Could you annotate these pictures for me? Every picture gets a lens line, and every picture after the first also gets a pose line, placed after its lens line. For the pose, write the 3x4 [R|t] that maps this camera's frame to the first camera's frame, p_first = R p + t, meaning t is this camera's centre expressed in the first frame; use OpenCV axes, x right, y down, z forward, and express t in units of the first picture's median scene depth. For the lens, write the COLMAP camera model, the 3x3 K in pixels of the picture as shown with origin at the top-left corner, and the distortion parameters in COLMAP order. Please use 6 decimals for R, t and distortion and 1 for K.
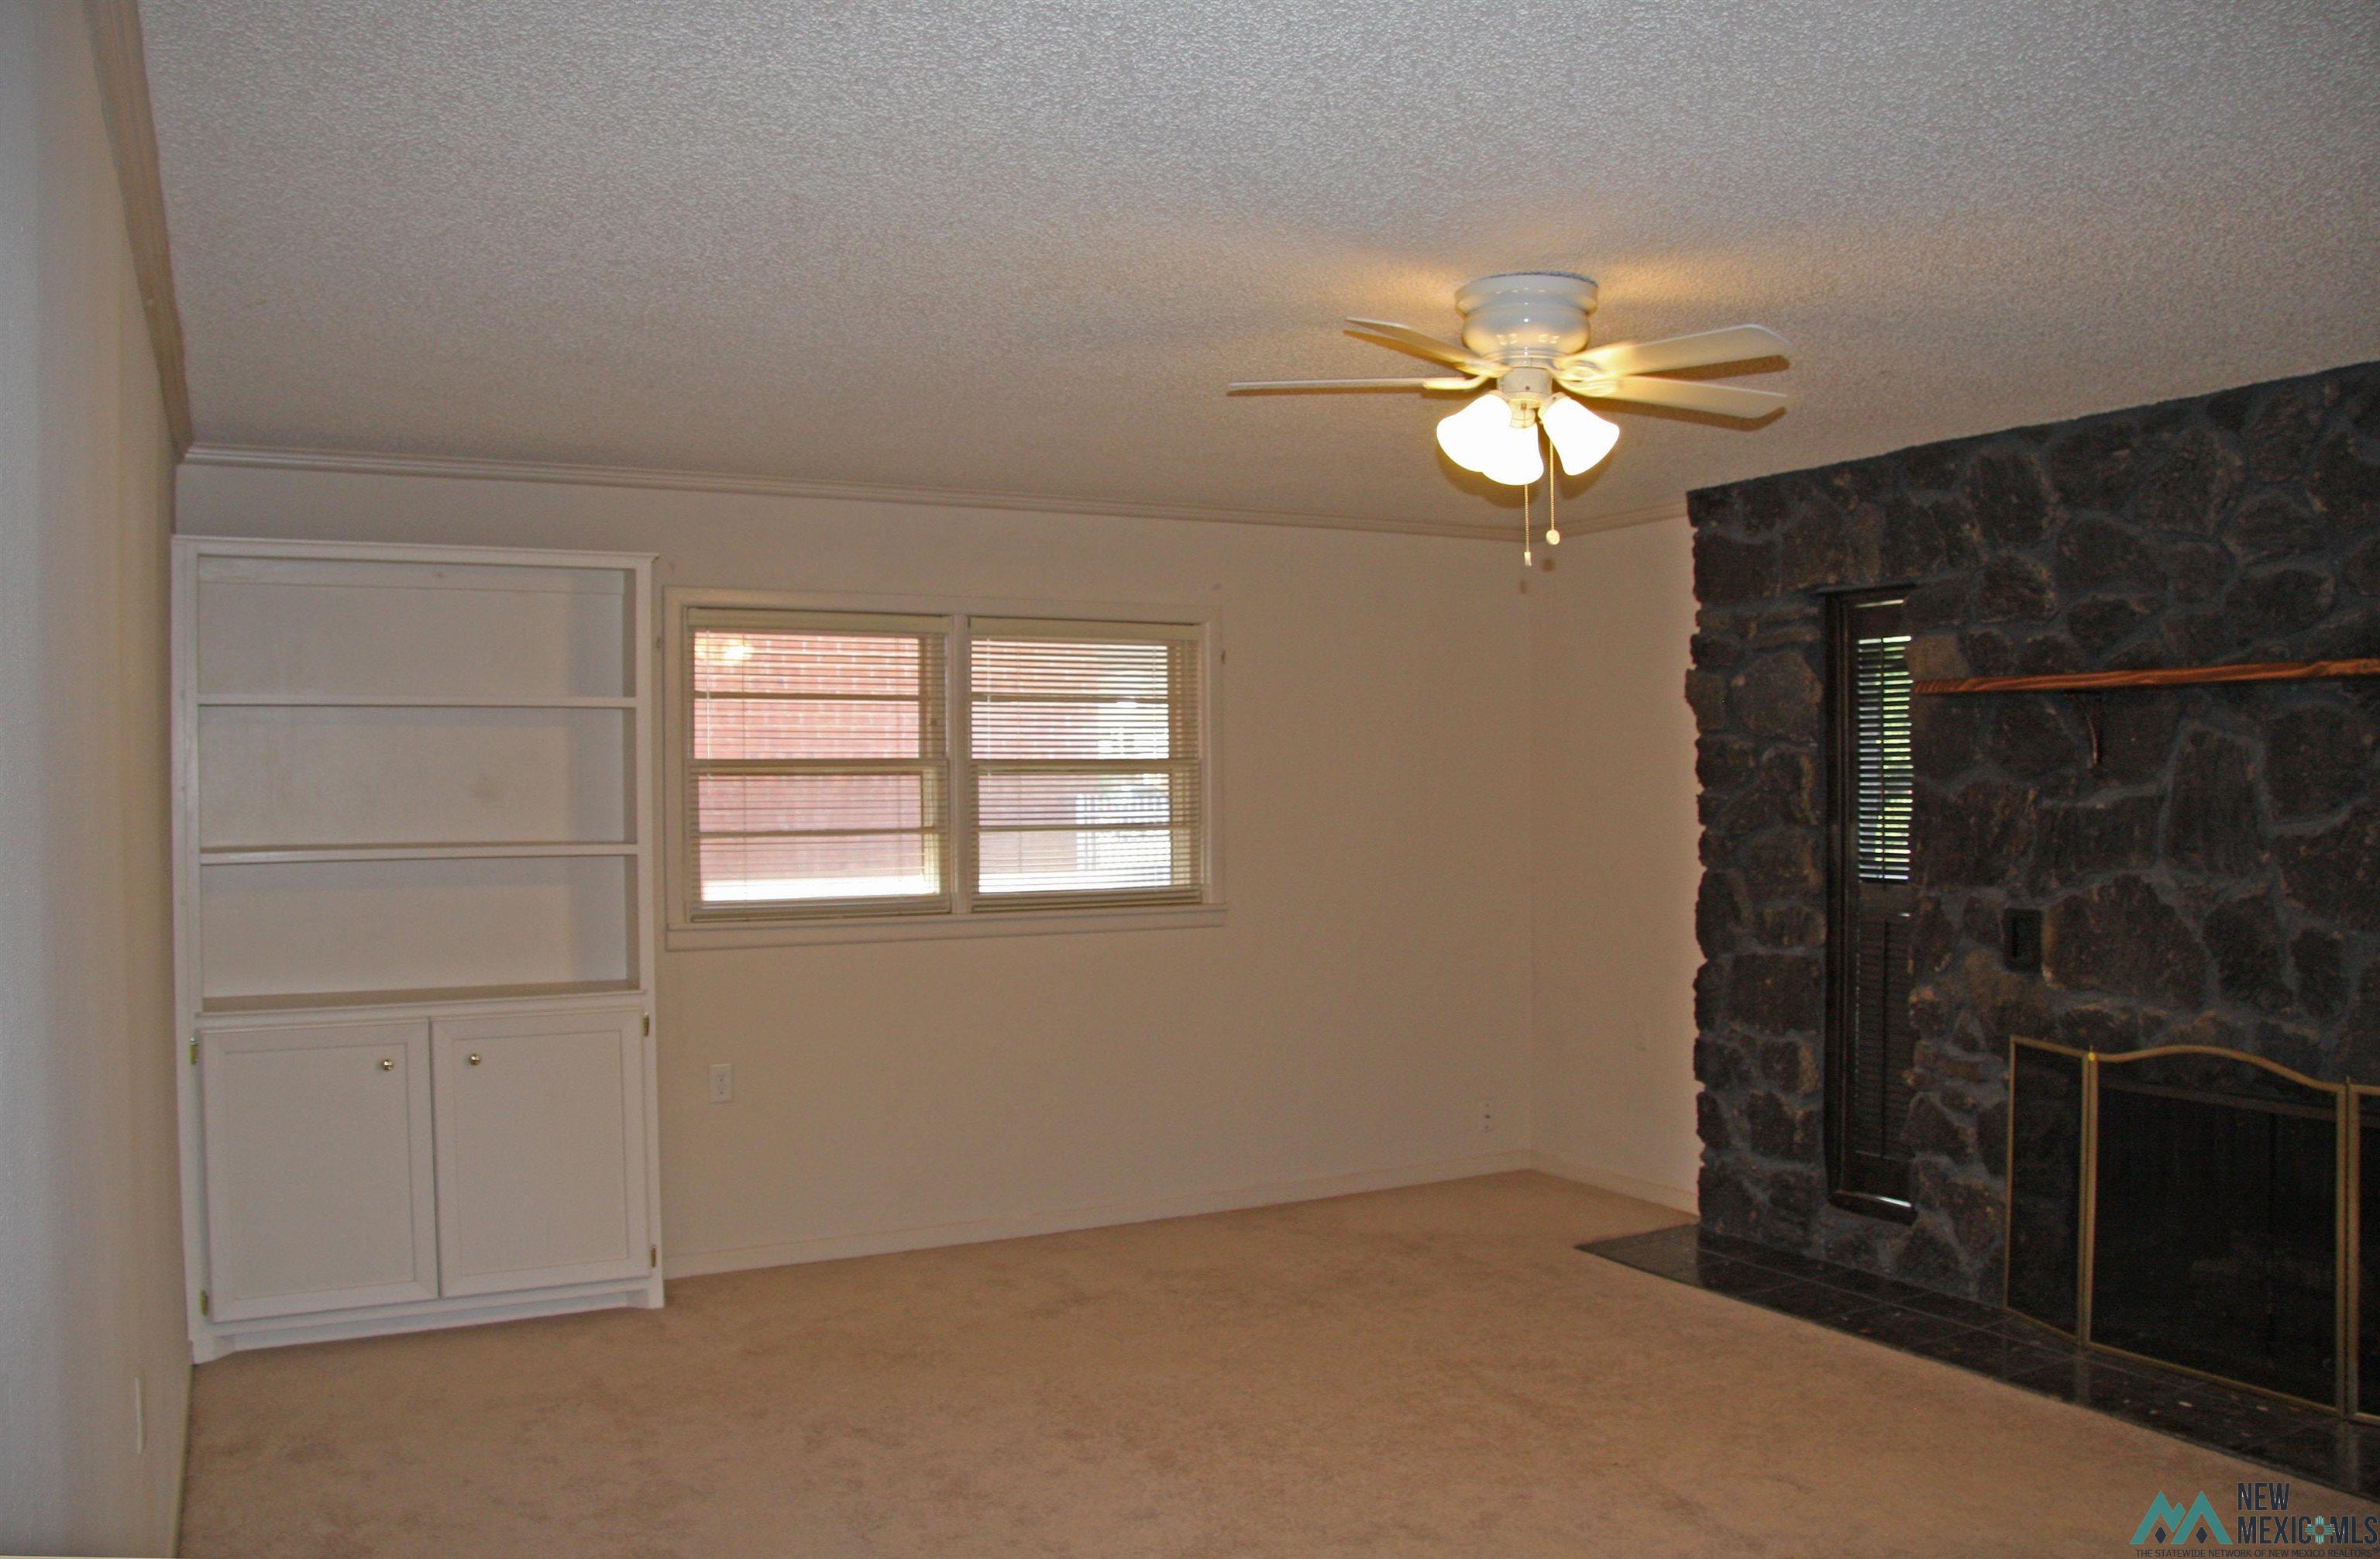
lens RADIAL K [[1957.2, 0, 1190.0], [0, 1957.2, 779.5], [0, 0, 1]] dist [-0.034590, 0.004225]
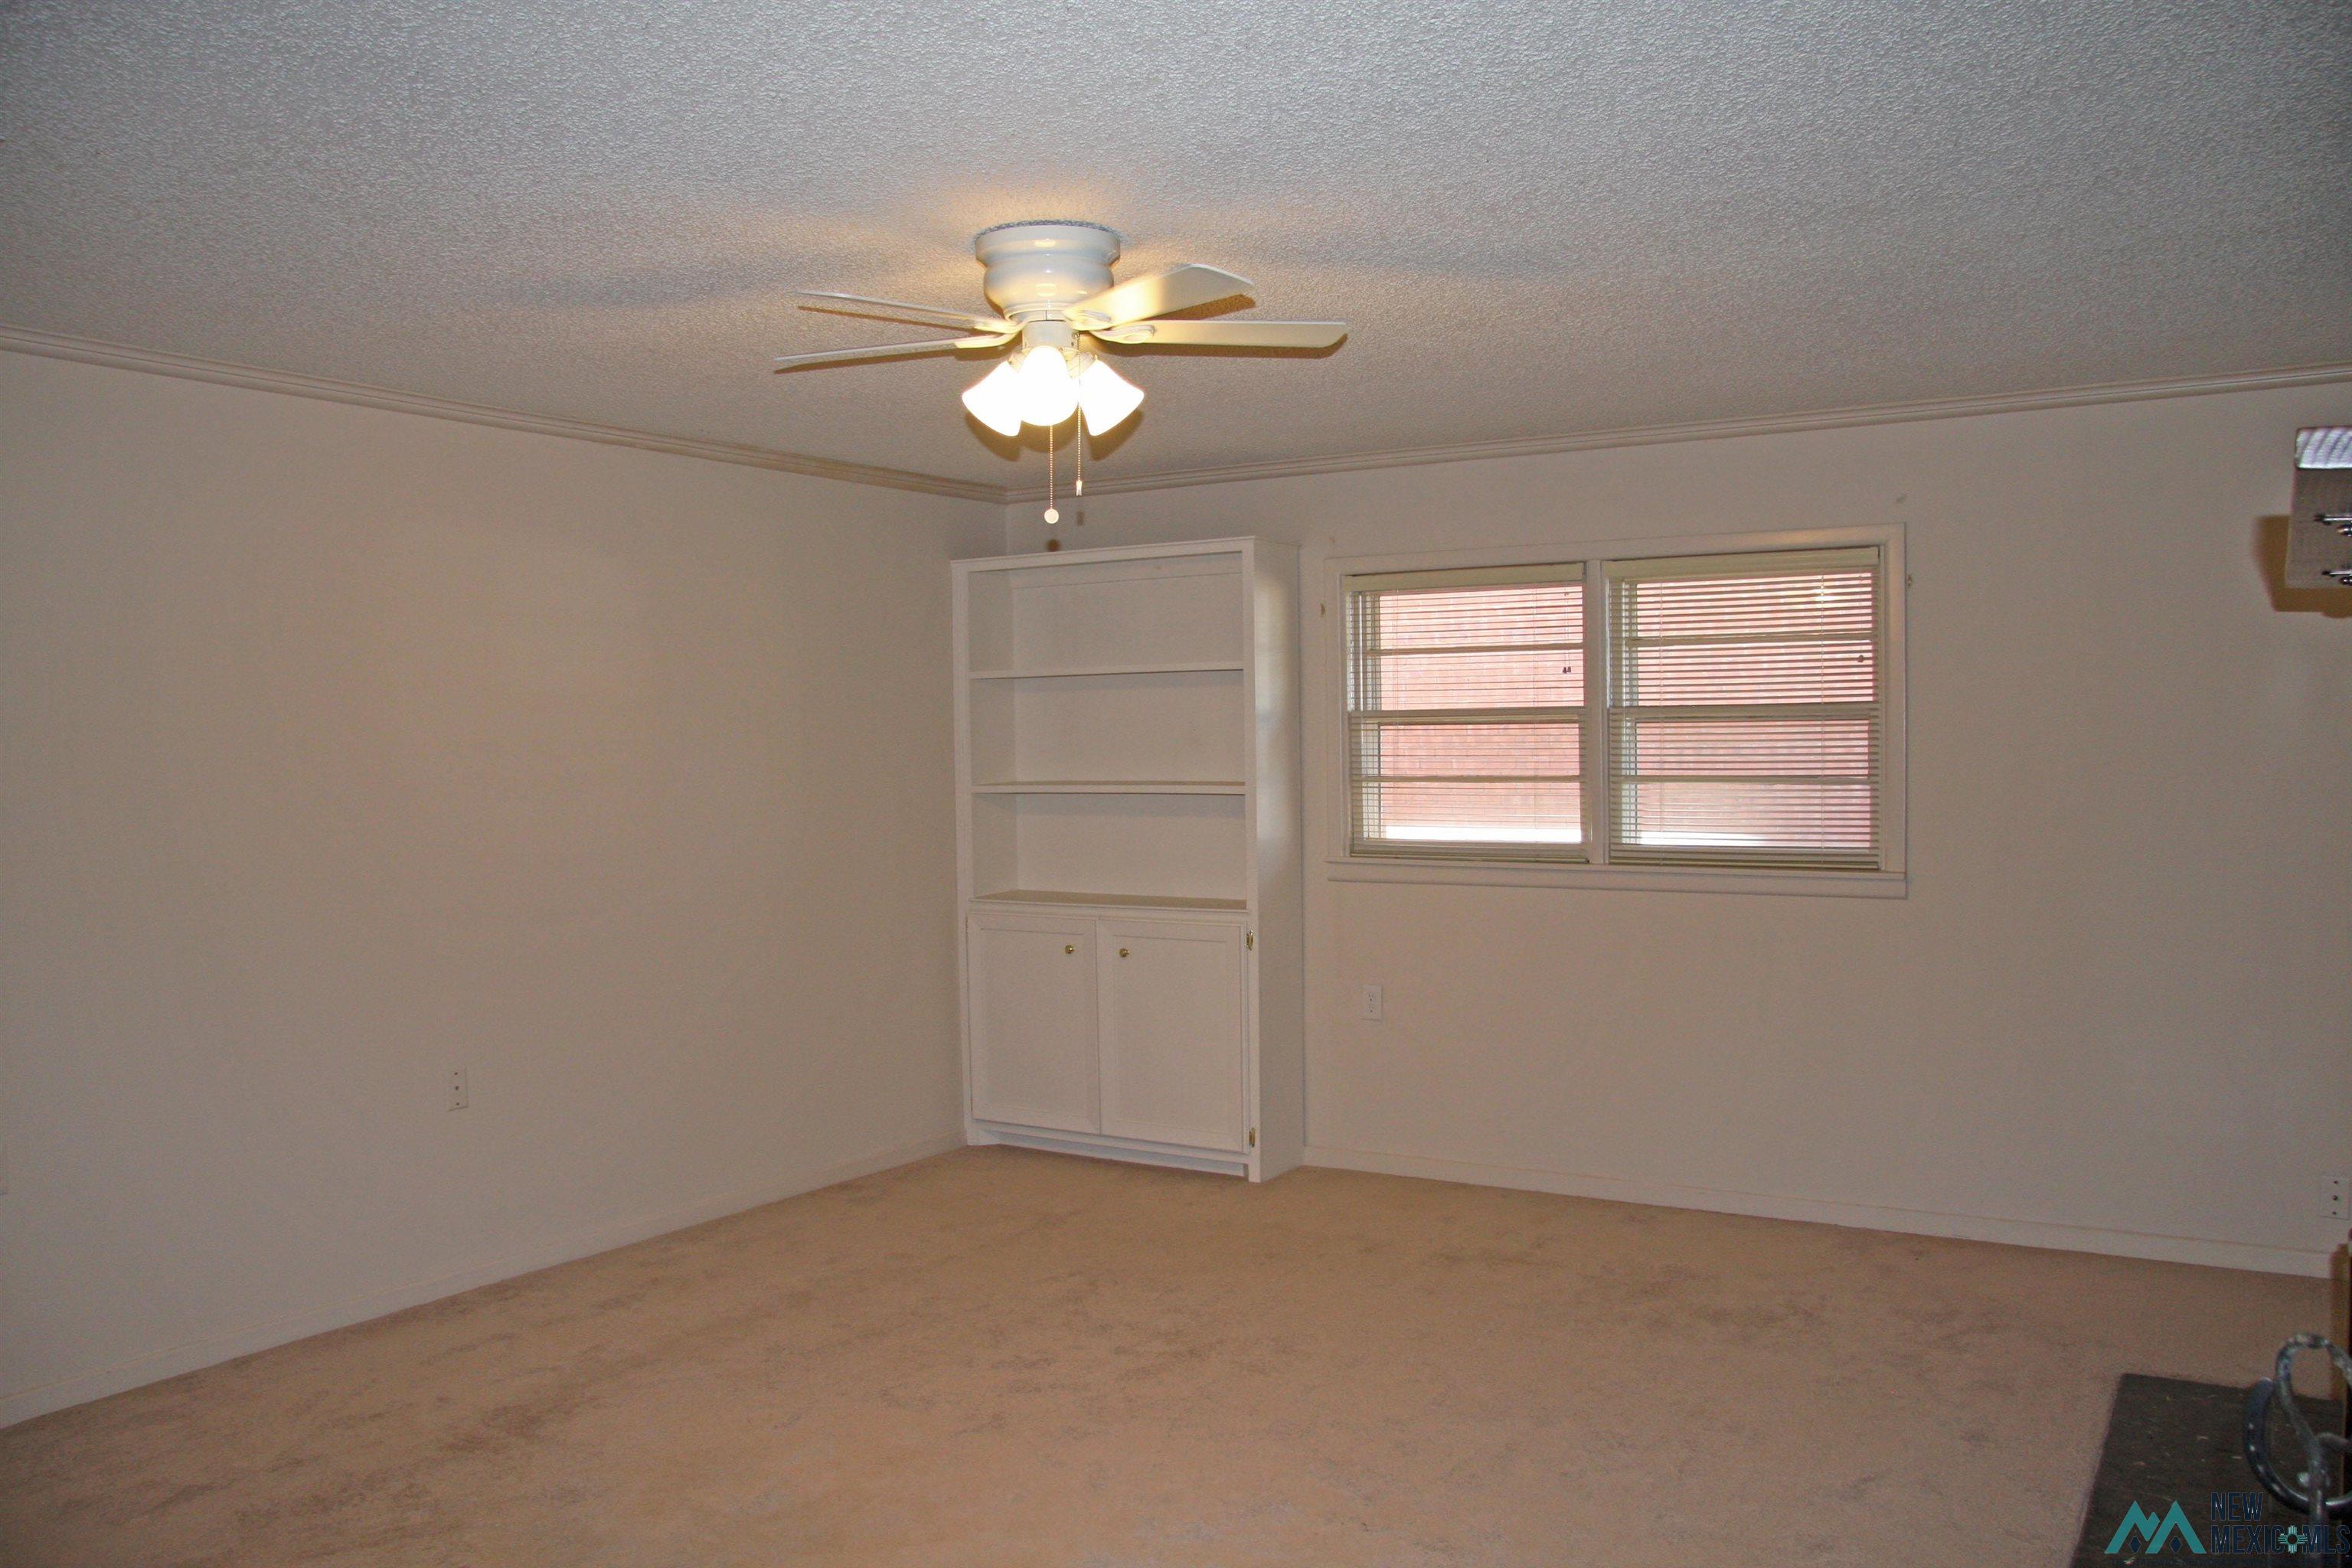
lens RADIAL K [[1853.3, 0, 1176.0], [0, 1853.3, 784.0], [0, 0, 1]] dist [0.000679, -0.000018]
pose [[0.540093, 0.024744, -0.841242, 0.561721], [0.011091, 0.999272, 0.036513, -0.008333], [0.841532, -0.029051, 0.539425, 0.324581]]
